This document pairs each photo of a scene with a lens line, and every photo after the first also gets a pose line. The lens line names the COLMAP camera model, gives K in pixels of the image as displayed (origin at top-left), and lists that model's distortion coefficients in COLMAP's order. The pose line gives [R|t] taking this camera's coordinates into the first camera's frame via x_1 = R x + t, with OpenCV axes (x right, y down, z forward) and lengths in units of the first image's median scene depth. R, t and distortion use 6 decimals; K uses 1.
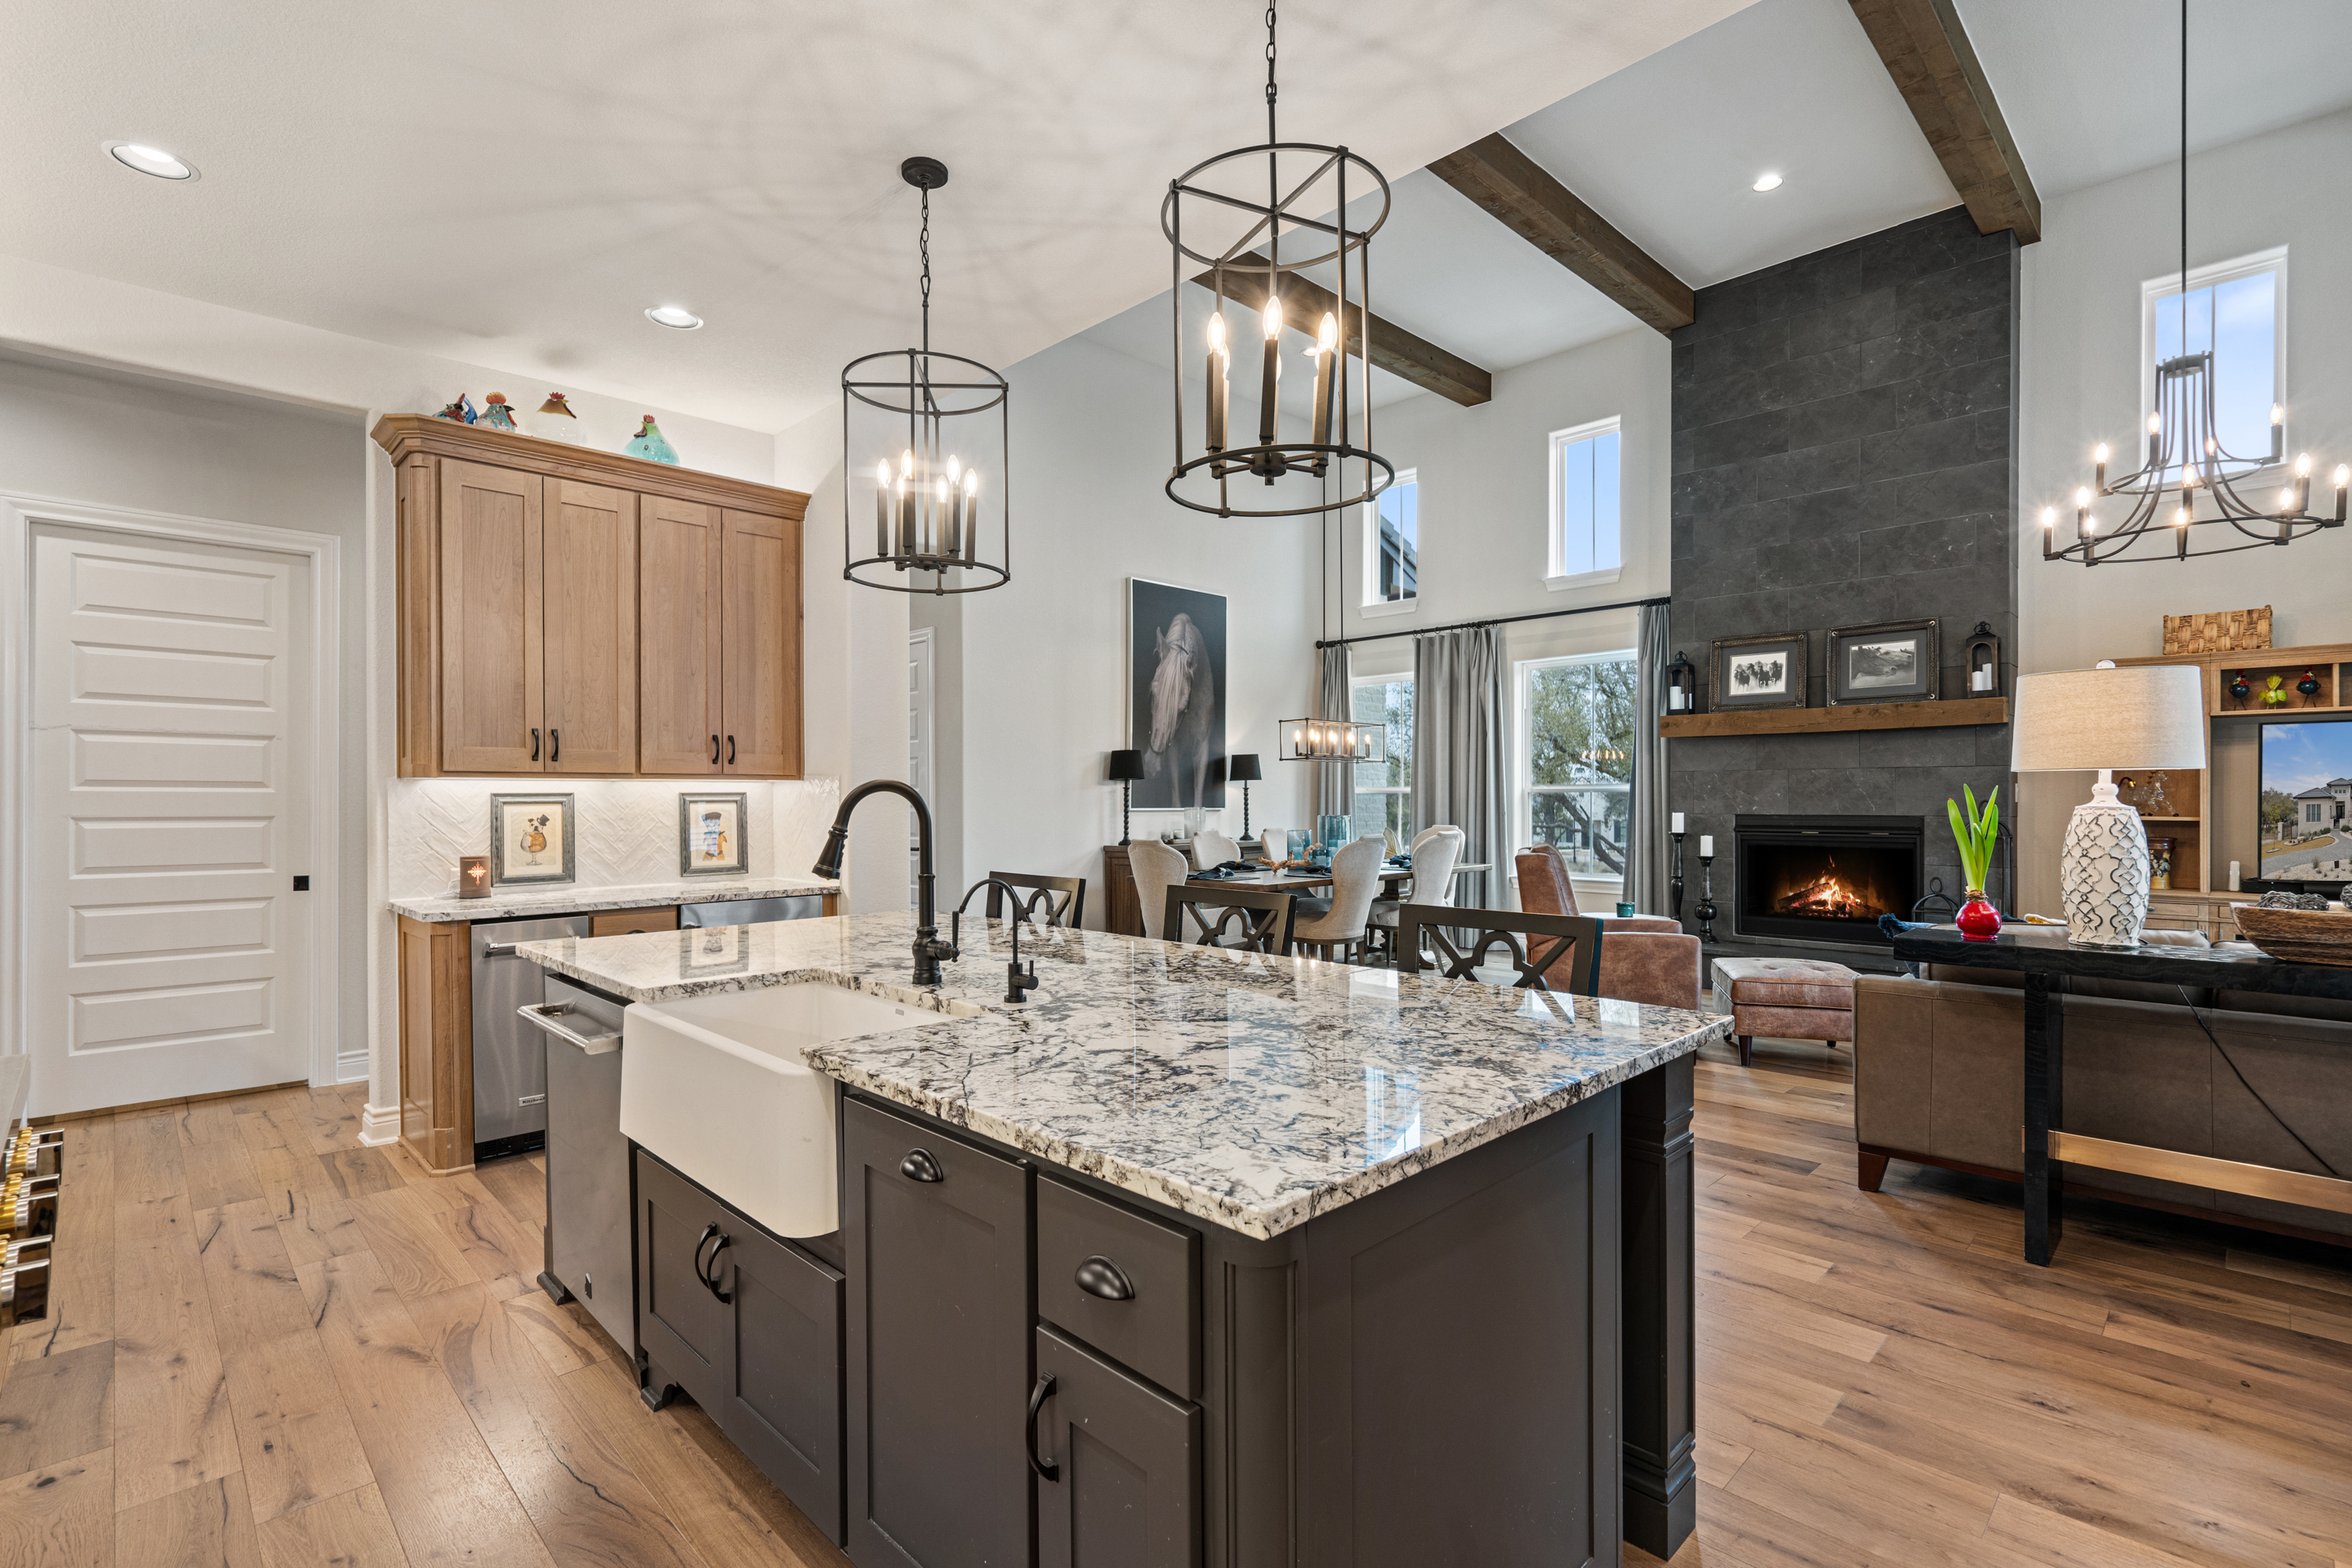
lens RADIAL K [[1071.4, 0, 1179.4], [0, 1071.4, 802.0], [0, 0, 1]] dist [-0.006672, 0.003851]
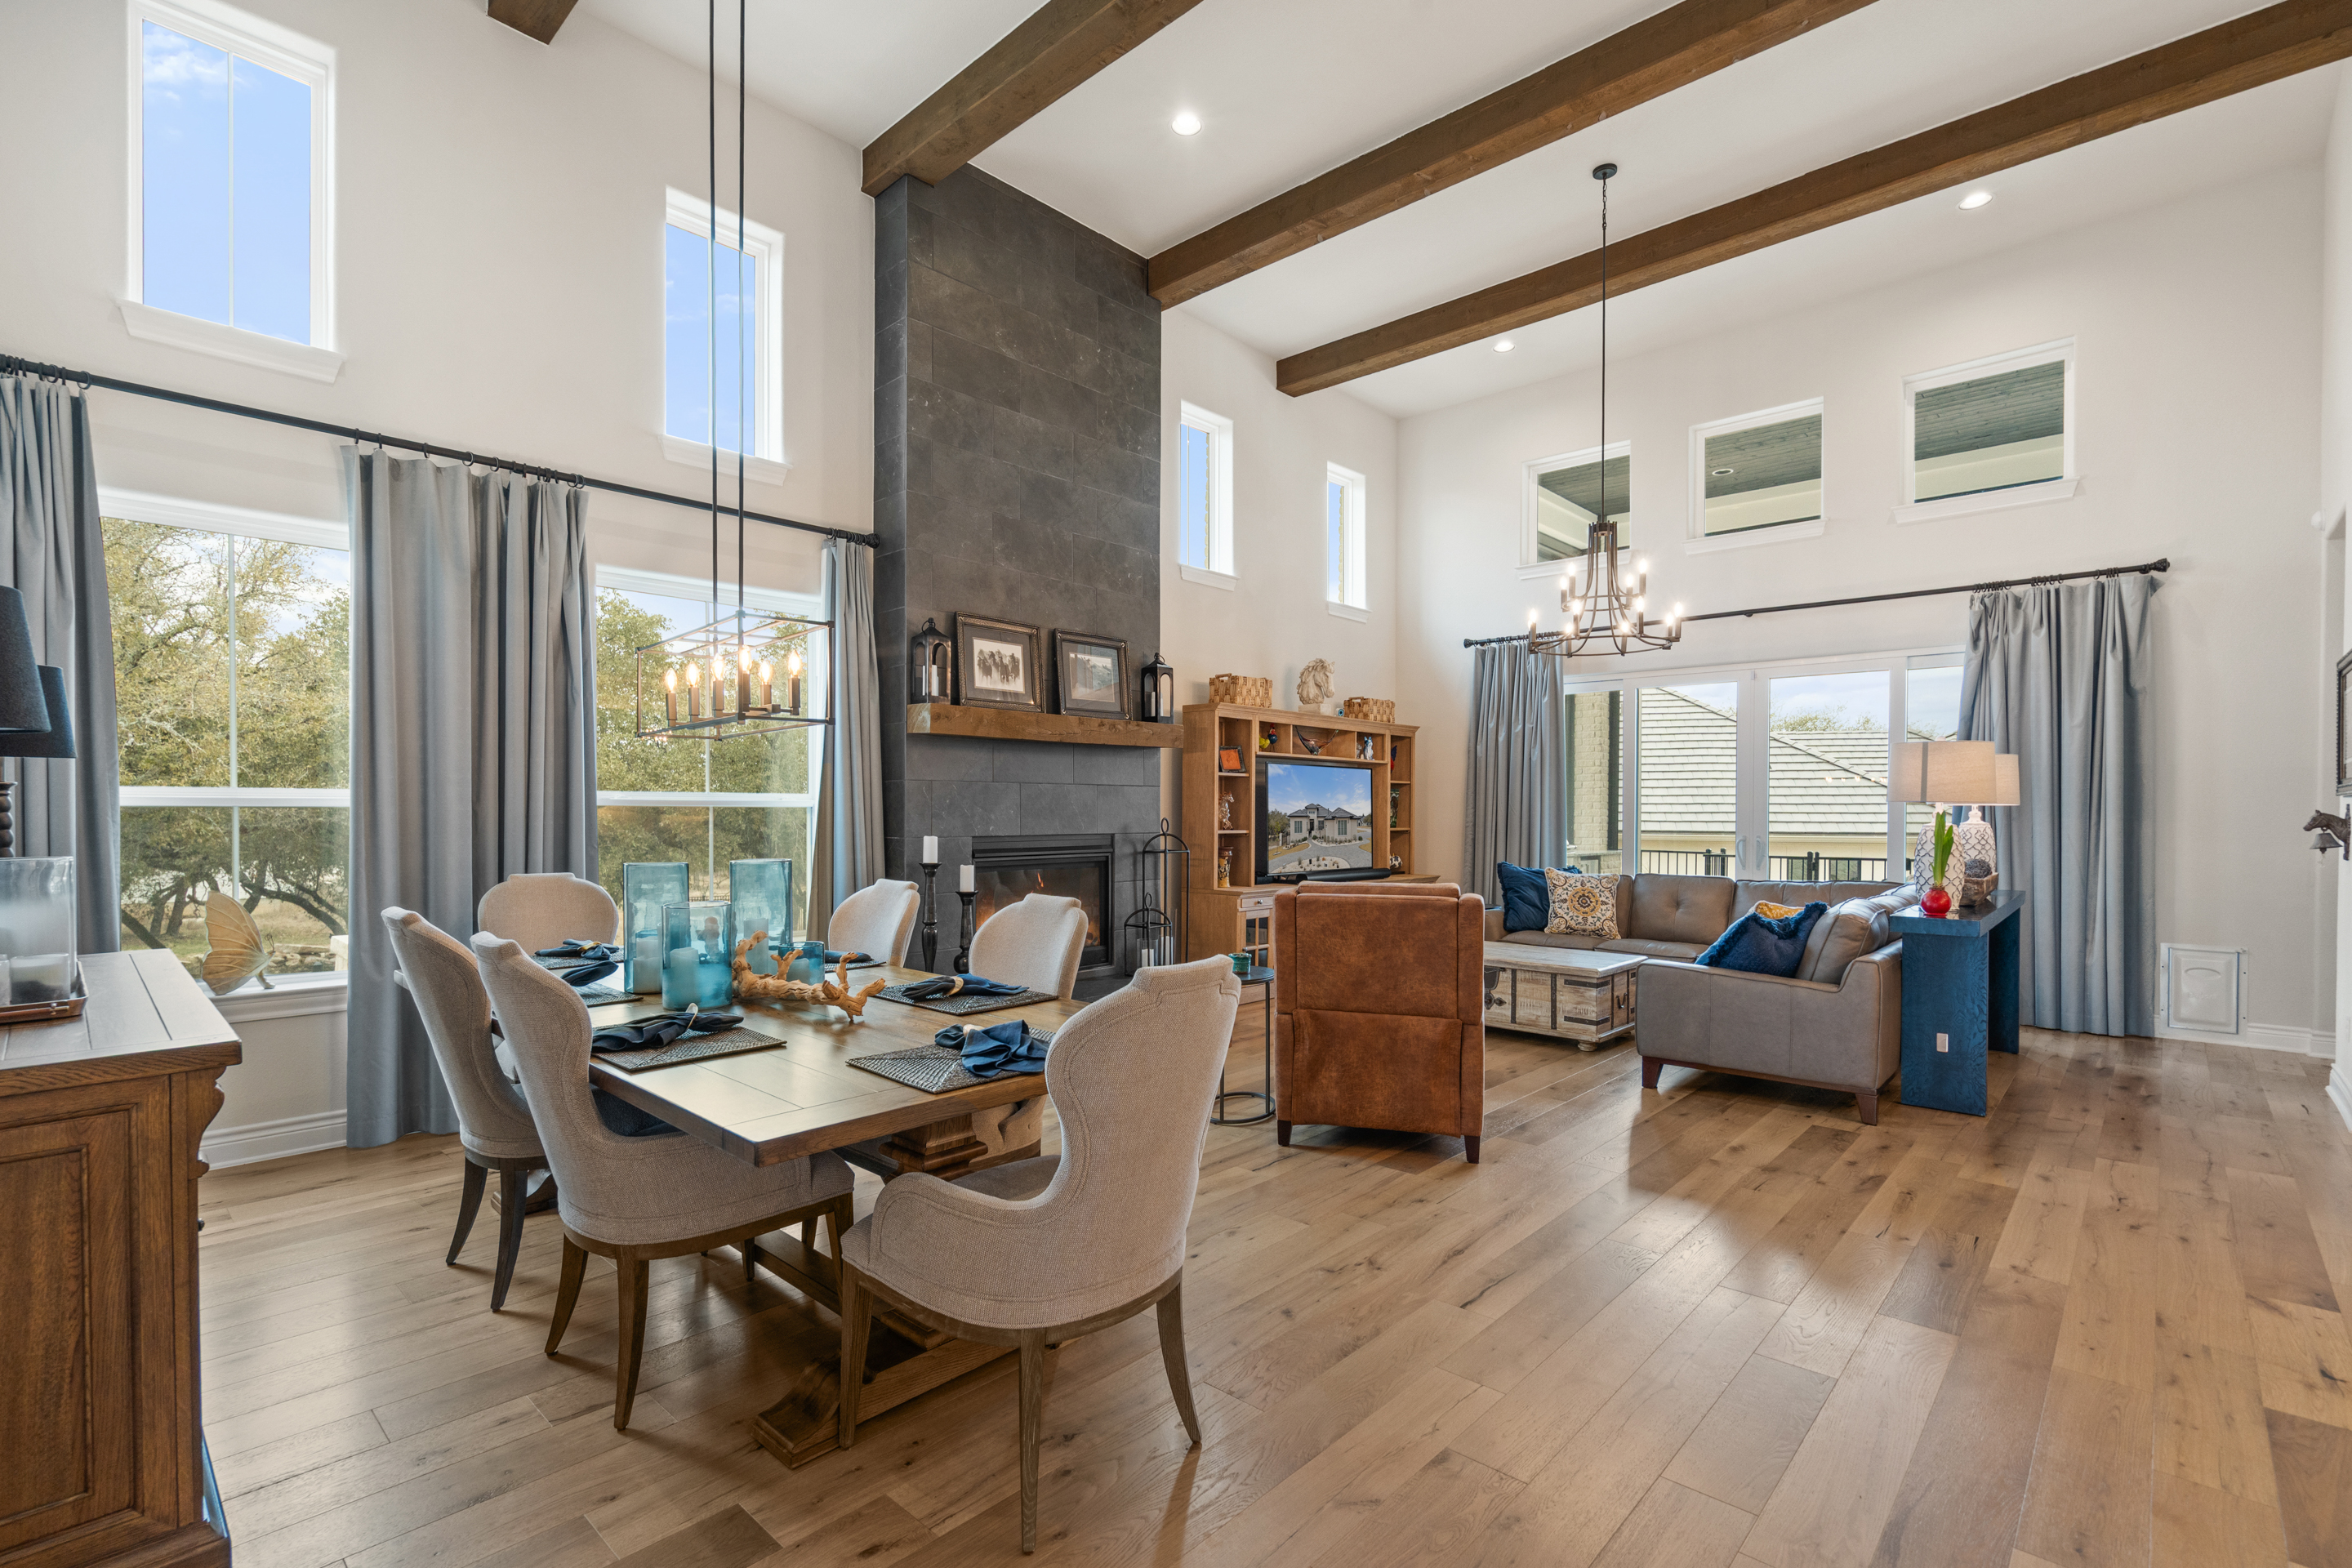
lens RADIAL K [[1071.4, 0, 1166.1], [0, 1071.4, 816.4], [0, 0, 1]] dist [-0.006672, 0.003851]
pose [[-0.034101, -0.004773, 0.999407, -0.307389], [0.000824, 0.999988, 0.004804, -0.007575], [-0.999418, 0.000988, -0.034096, 0.946083]]
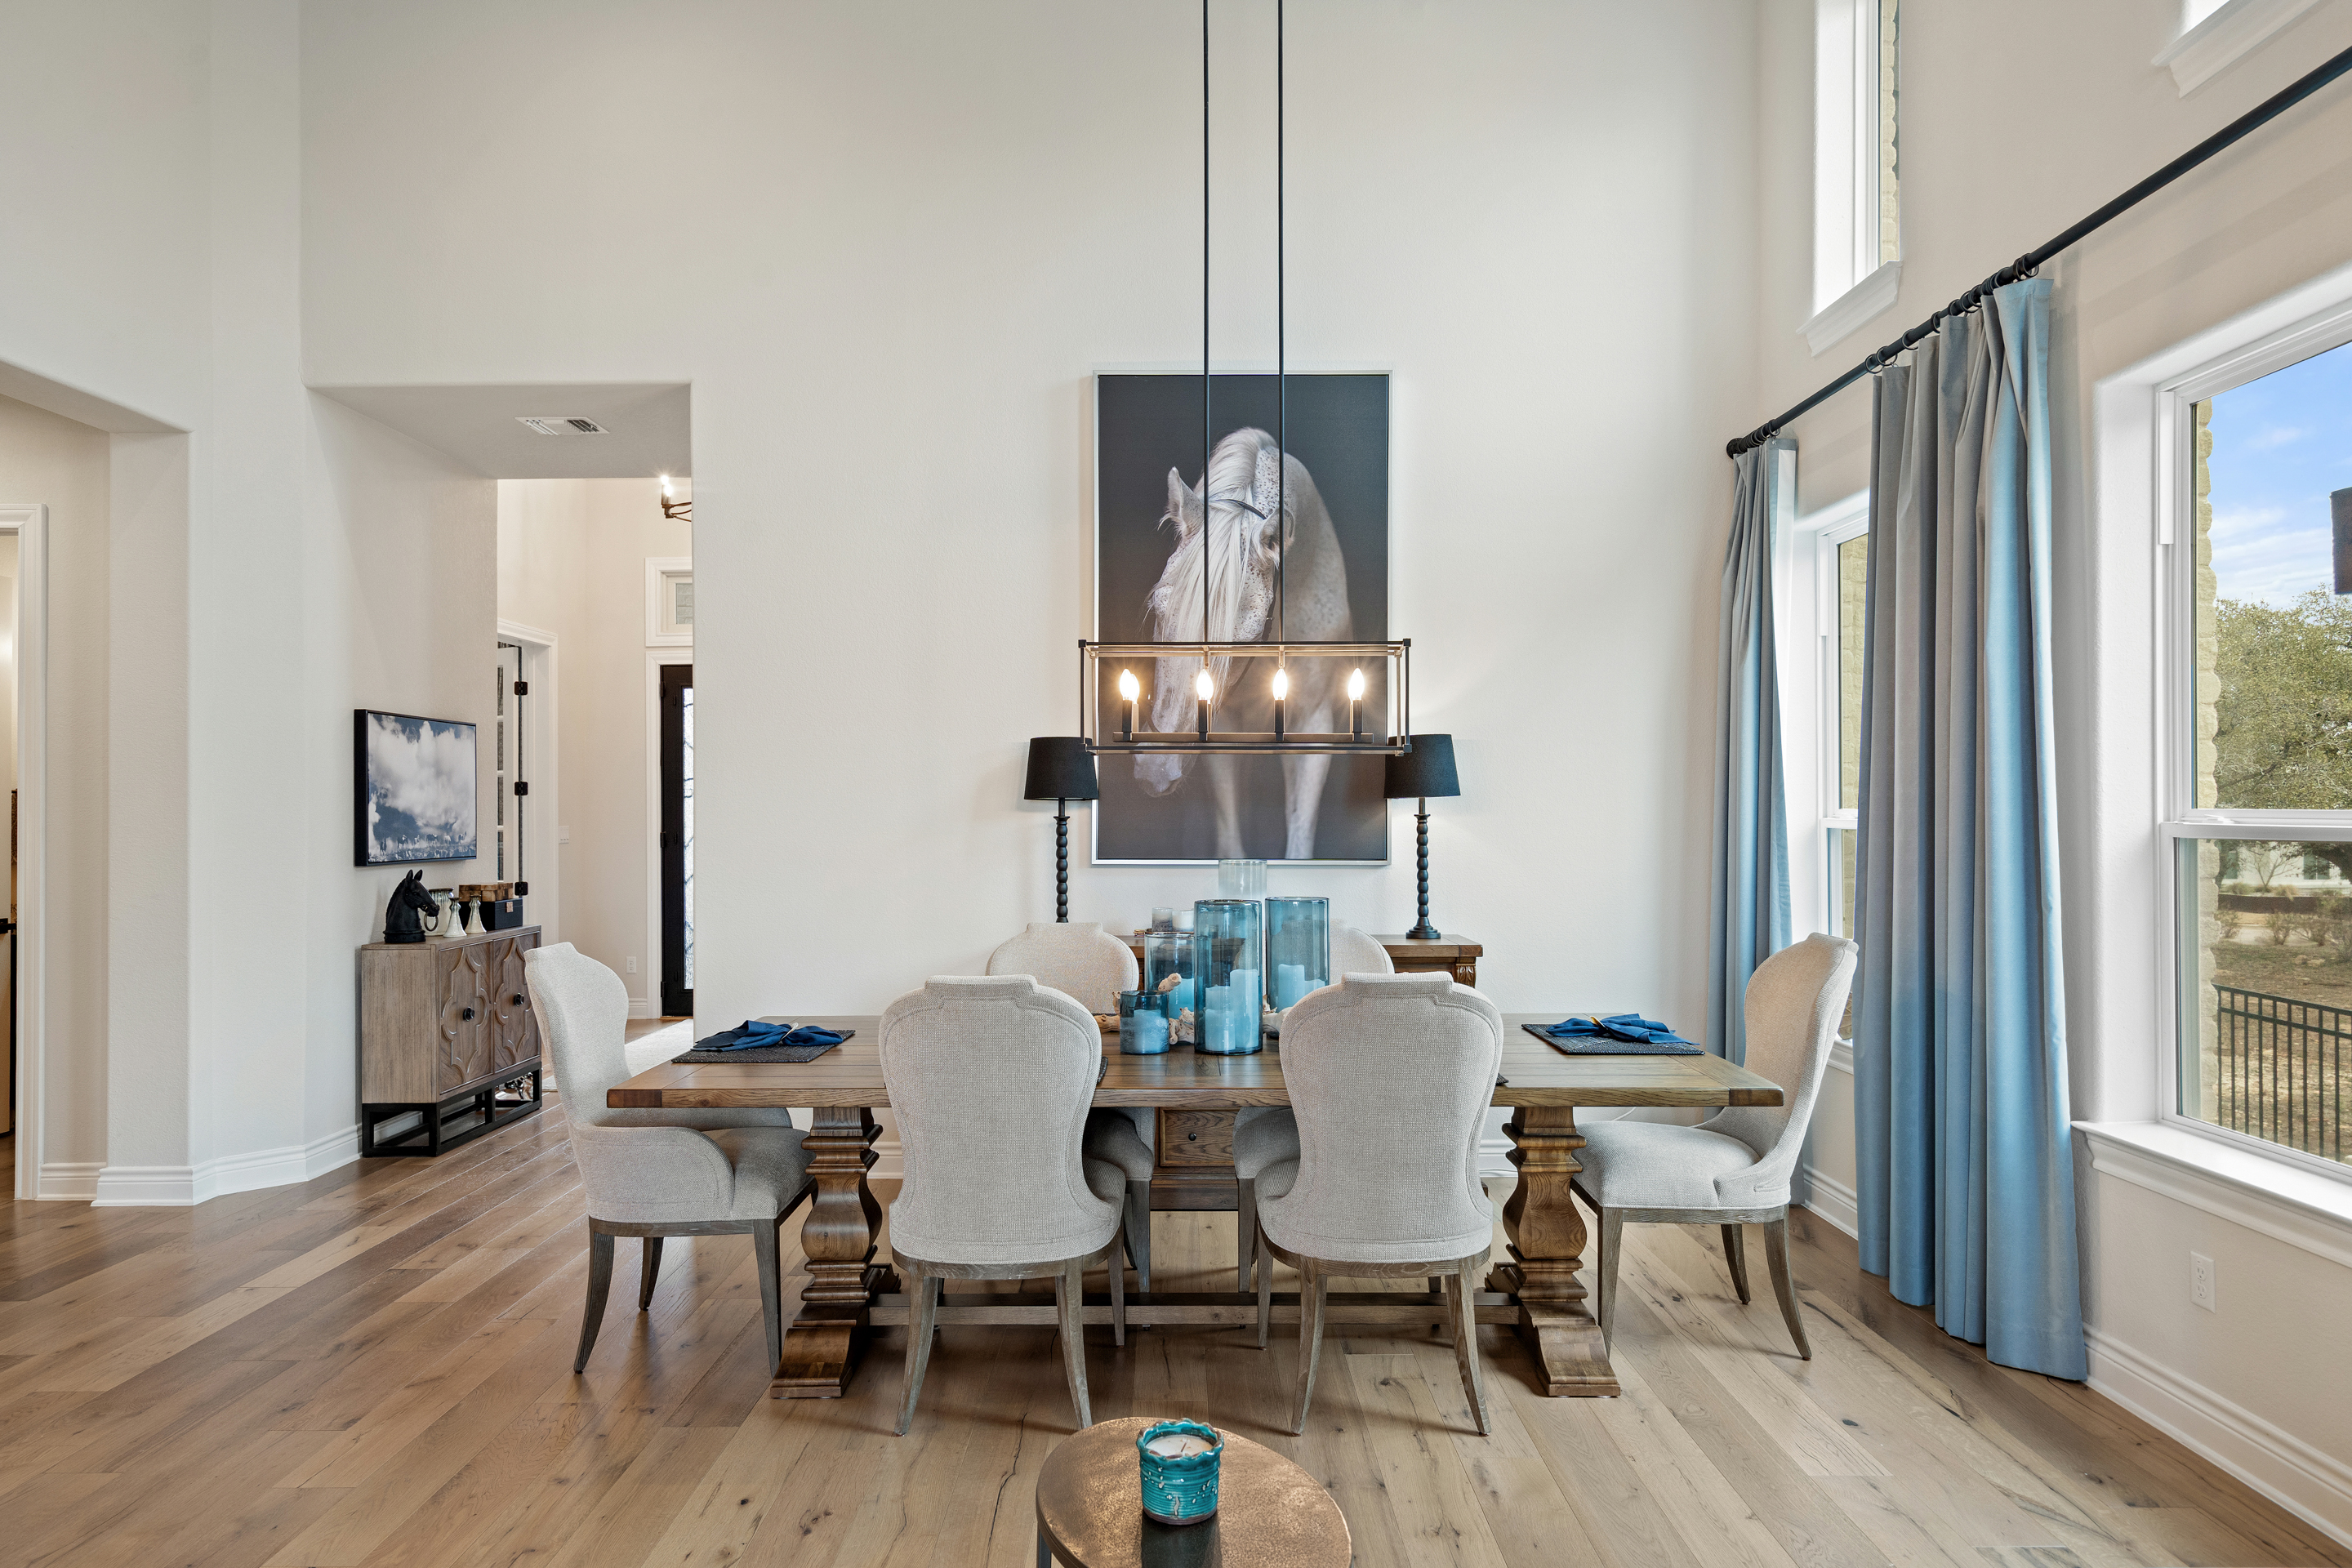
lens RADIAL K [[1462.4, 0, 1163.9], [0, 1462.4, 801.5], [0, 0, 1]] dist [0.009744, 0.003072]
pose [[0.707395, -0.001792, -0.706817, 0.536628], [-0.001724, 0.999989, -0.004261, -0.021466], [0.706817, 0.004233, 0.707384, 0.702700]]
